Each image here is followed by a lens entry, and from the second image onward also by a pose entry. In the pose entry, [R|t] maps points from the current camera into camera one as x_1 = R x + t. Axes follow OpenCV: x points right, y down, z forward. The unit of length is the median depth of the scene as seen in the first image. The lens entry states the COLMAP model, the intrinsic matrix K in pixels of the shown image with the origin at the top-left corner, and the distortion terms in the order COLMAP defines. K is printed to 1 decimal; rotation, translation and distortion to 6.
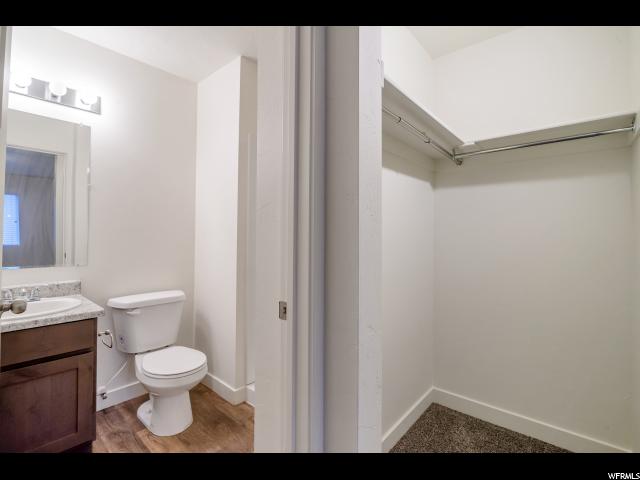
lens RADIAL K [[304.0, 0, 328.2], [0, 304.0, 227.2], [0, 0, 1]] dist [0.004275, 0.000529]
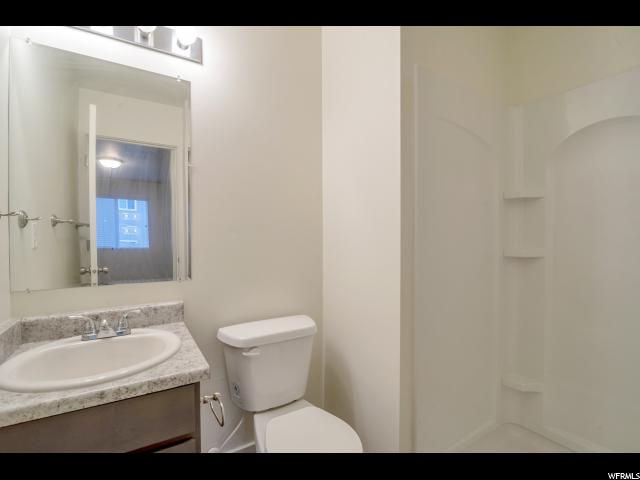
lens RADIAL K [[304.0, 0, 321.8], [0, 304.0, 240.6], [0, 0, 1]] dist [0.004275, 0.000529]
pose [[0.952452, 0.000591, -0.304688, -0.297607], [0.011255, 0.999247, 0.037121, 0.012725], [0.304481, -0.038785, 0.951728, 0.437516]]
